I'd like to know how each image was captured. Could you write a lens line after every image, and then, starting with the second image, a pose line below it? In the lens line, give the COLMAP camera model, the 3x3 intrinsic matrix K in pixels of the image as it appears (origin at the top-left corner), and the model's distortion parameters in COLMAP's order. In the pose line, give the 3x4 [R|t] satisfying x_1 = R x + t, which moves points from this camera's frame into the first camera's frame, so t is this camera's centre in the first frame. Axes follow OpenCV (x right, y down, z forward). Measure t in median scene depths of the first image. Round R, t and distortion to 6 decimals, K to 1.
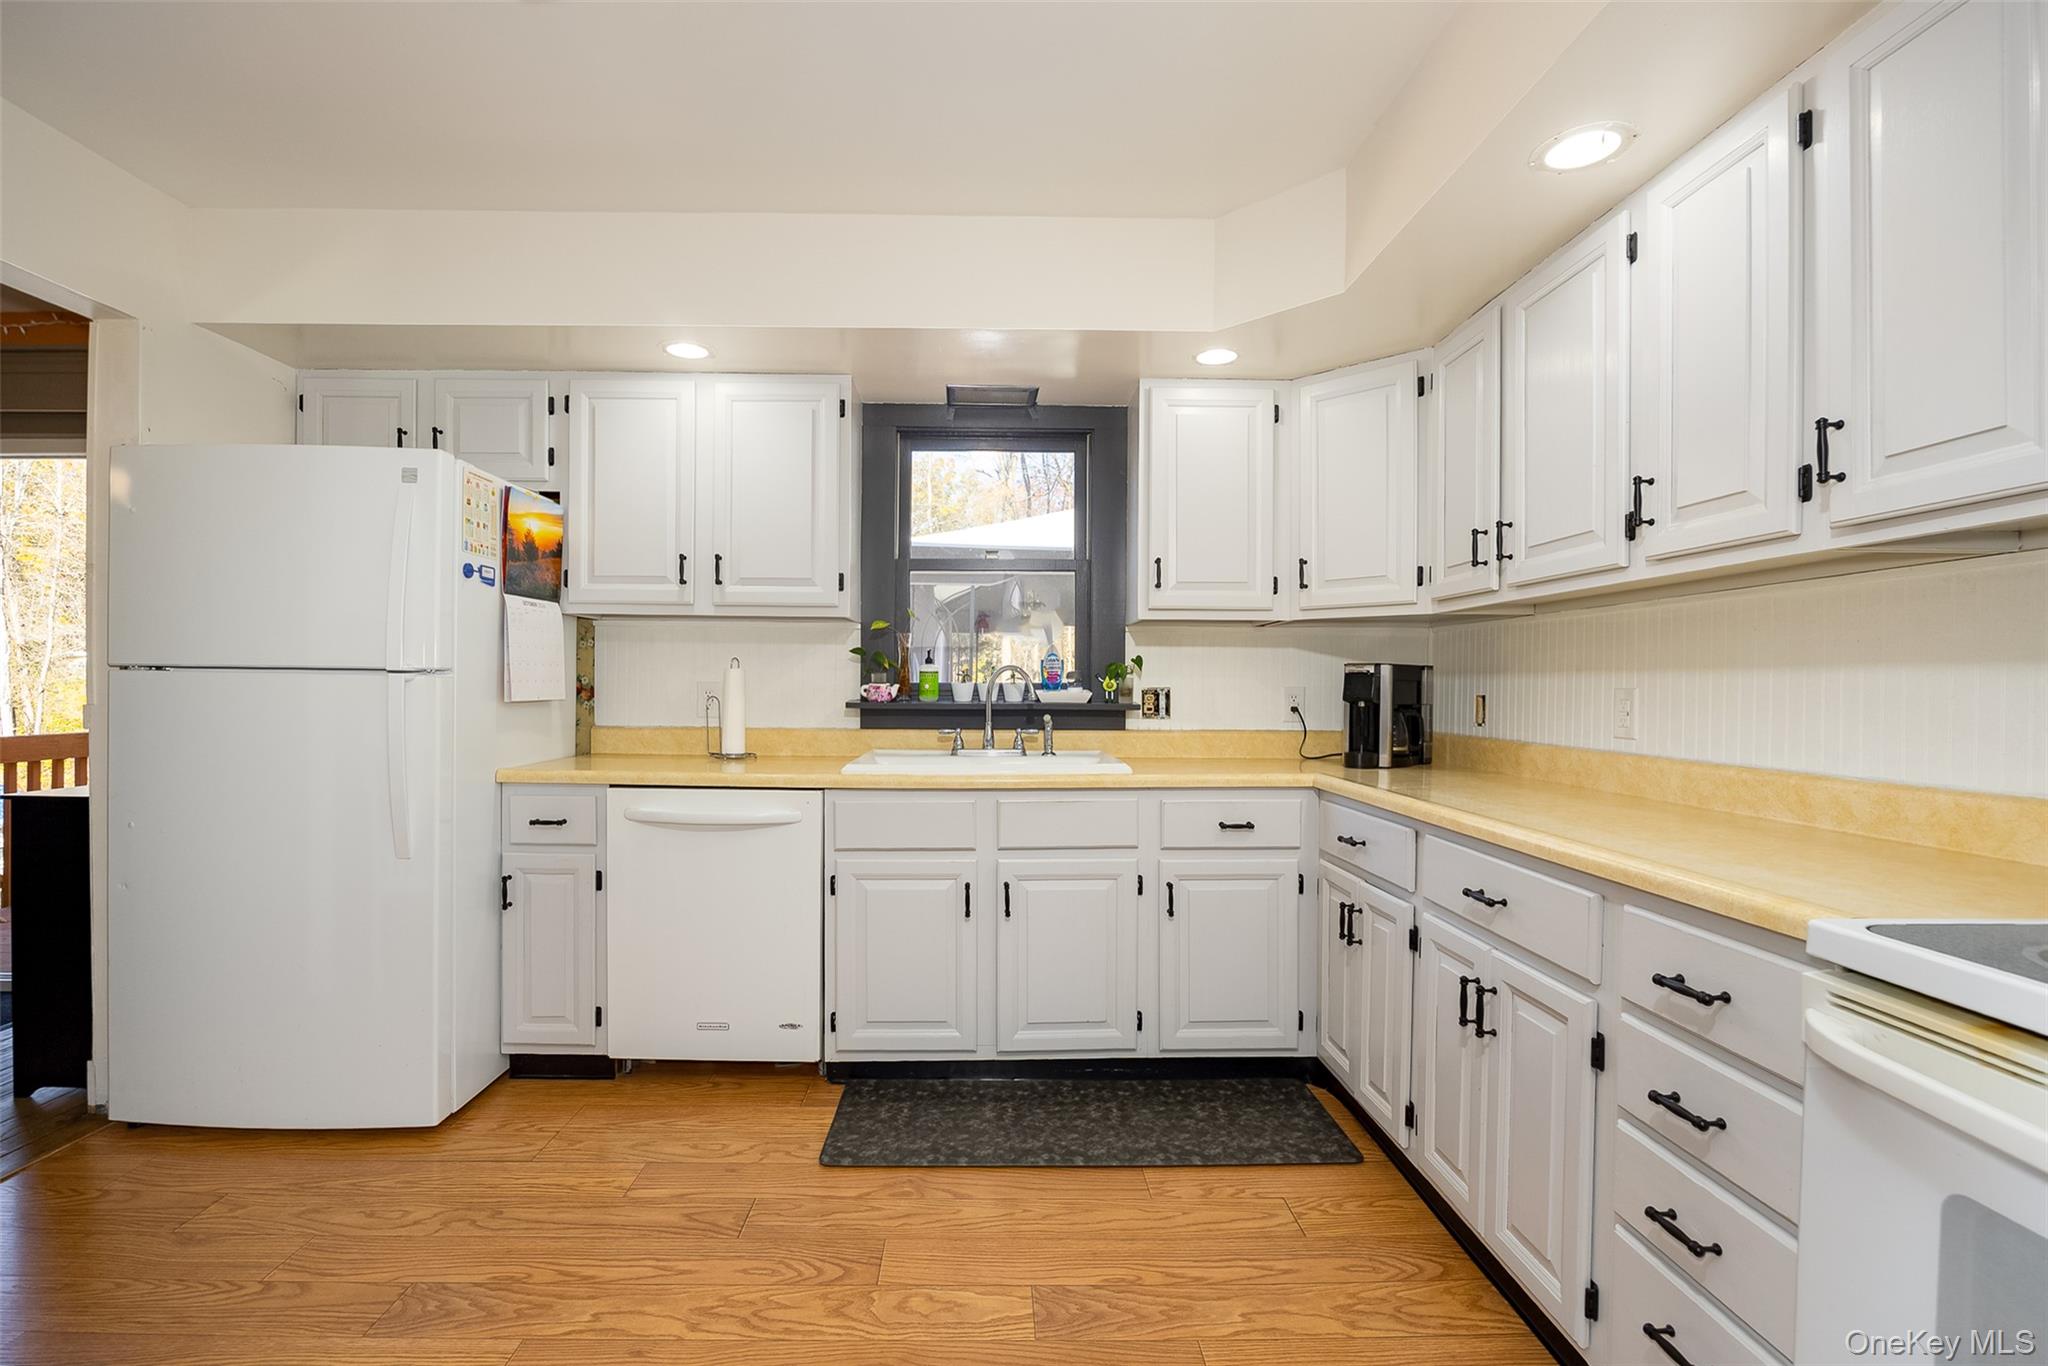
lens RADIAL K [[893.3, 0, 977.8], [0, 893.3, 690.3], [0, 0, 1]] dist [-0.023692, 0.000081]
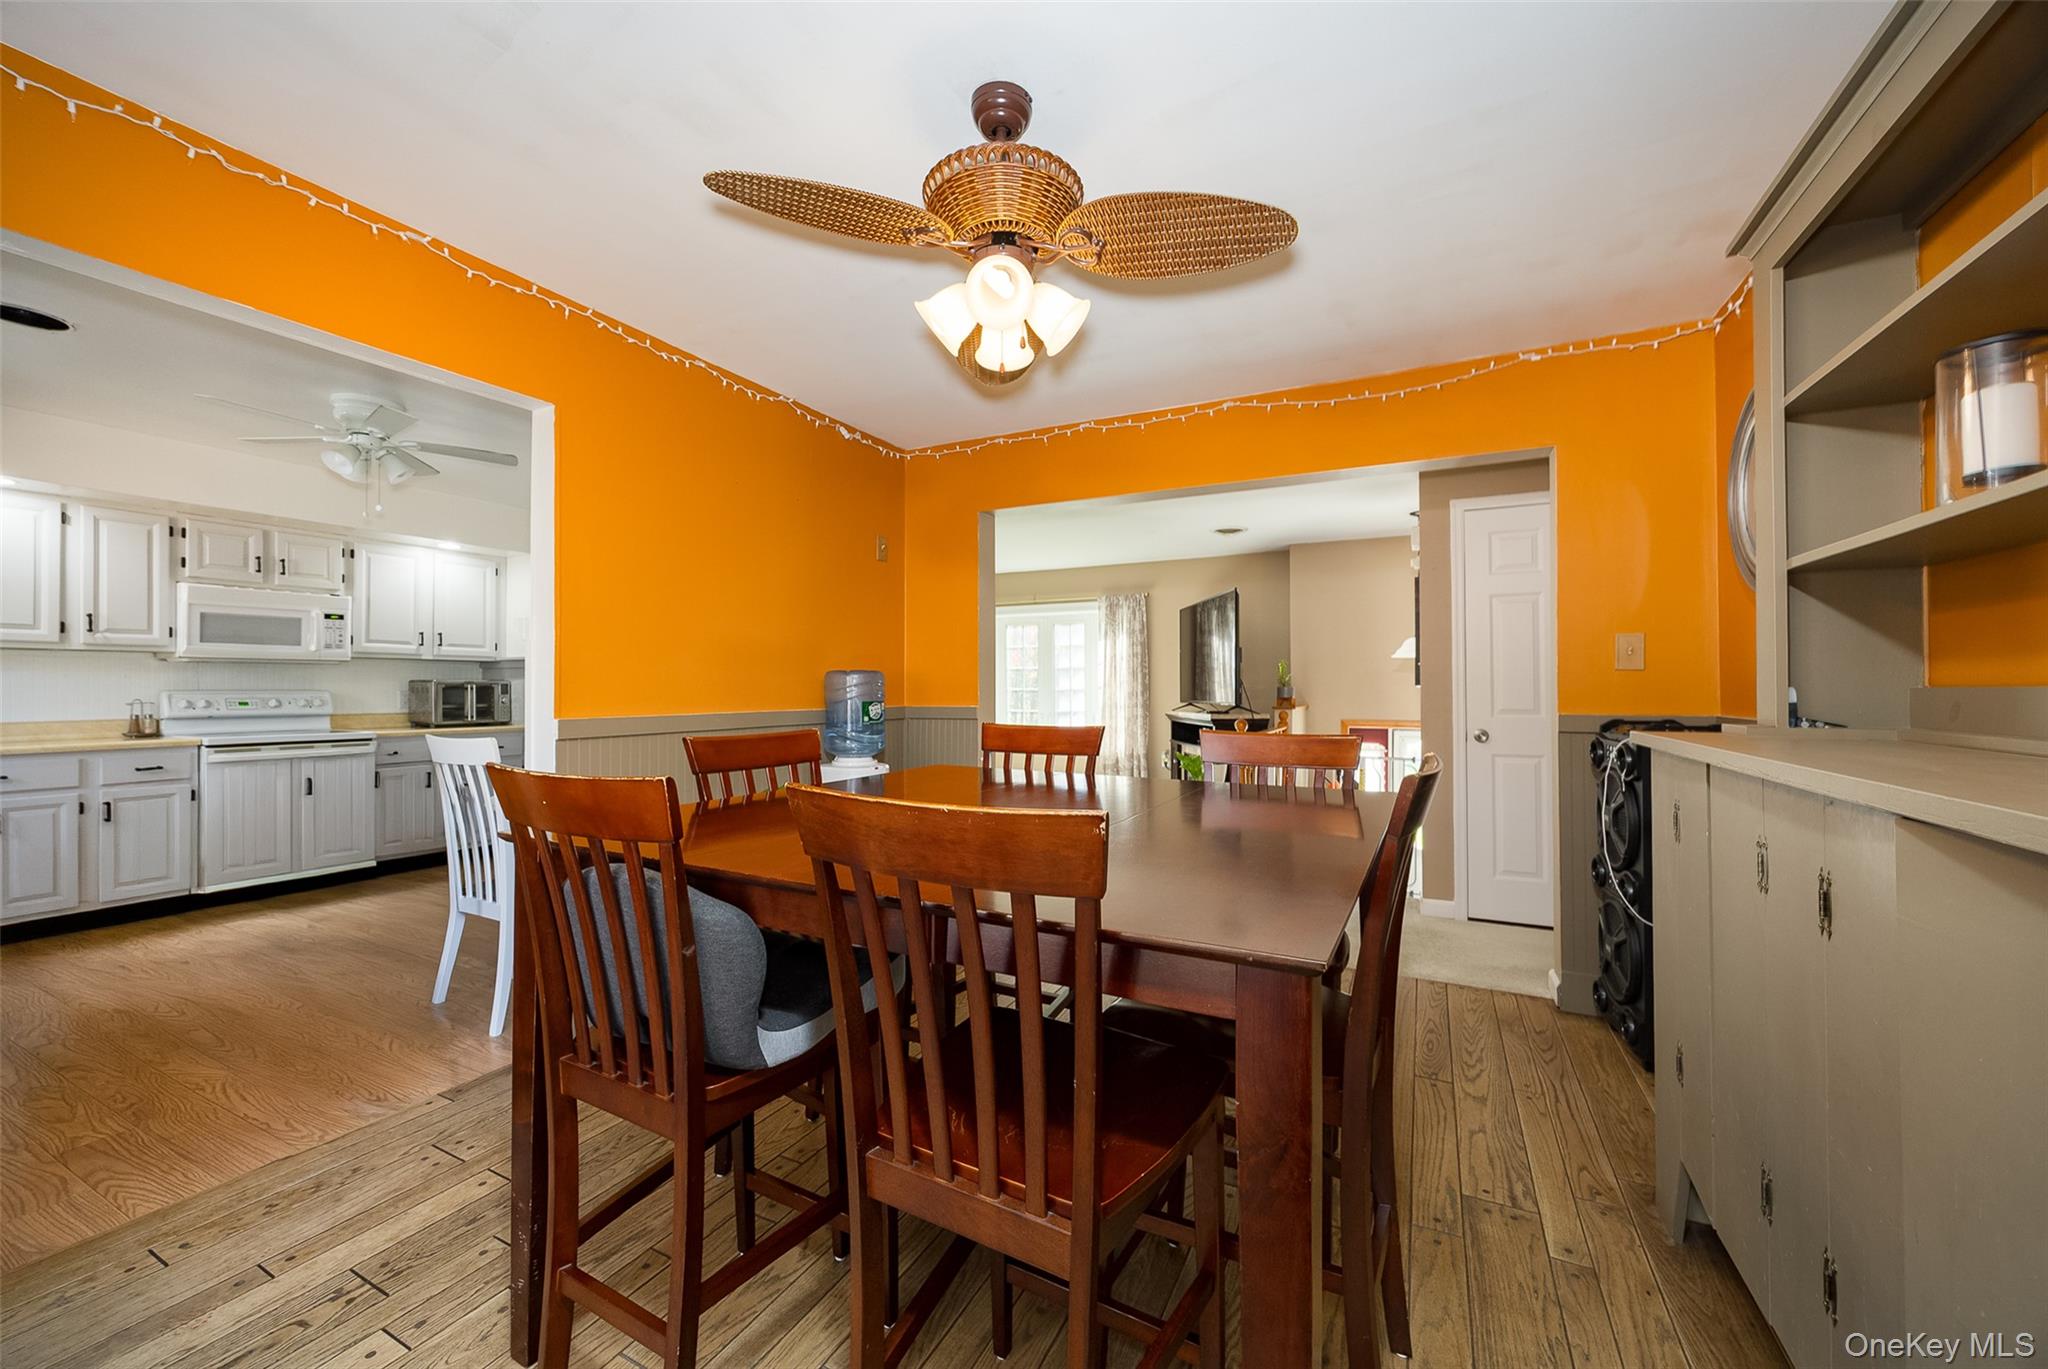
lens RADIAL K [[802.8, 0, 1033.3], [0, 802.8, 678.2], [0, 0, 1]] dist [-0.005452, -0.000142]
pose [[-0.891903, -0.002439, 0.452220, -2.503874], [-0.003381, 0.999993, -0.001274, -0.040308], [-0.452214, -0.002665, -0.891906, 1.390017]]
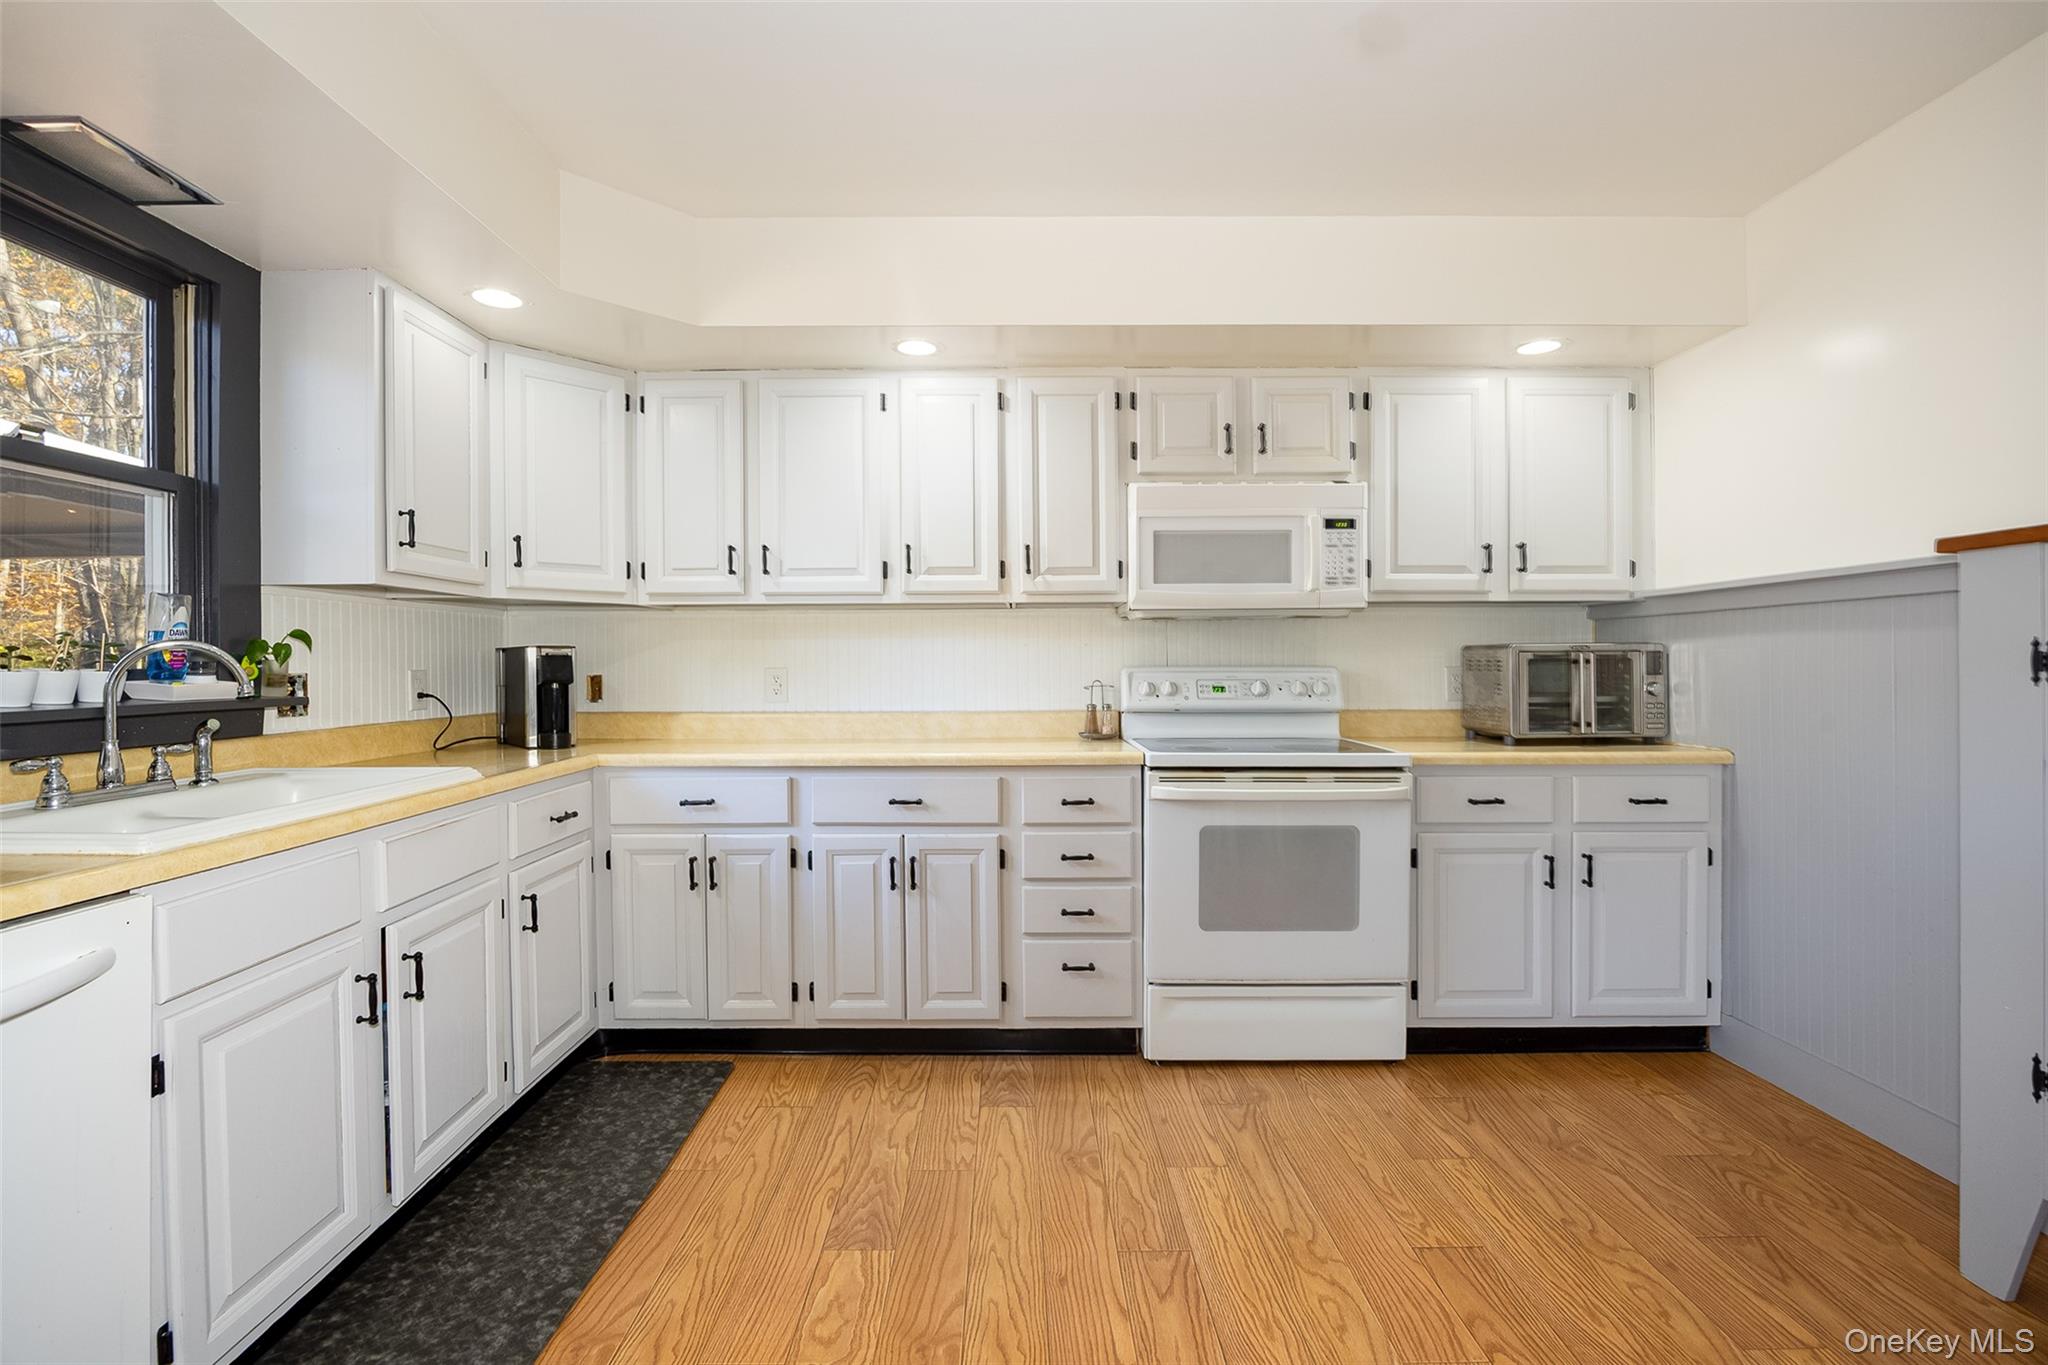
lens RADIAL K [[893.3, 0, 1026.3], [0, 893.3, 670.2], [0, 0, 1]] dist [-0.023692, 0.000081]
pose [[-0.010281, -0.010725, 0.999890, -0.846845], [0.011049, 0.999880, 0.010839, -0.011753], [-0.999886, 0.011160, -0.010161, 0.668783]]
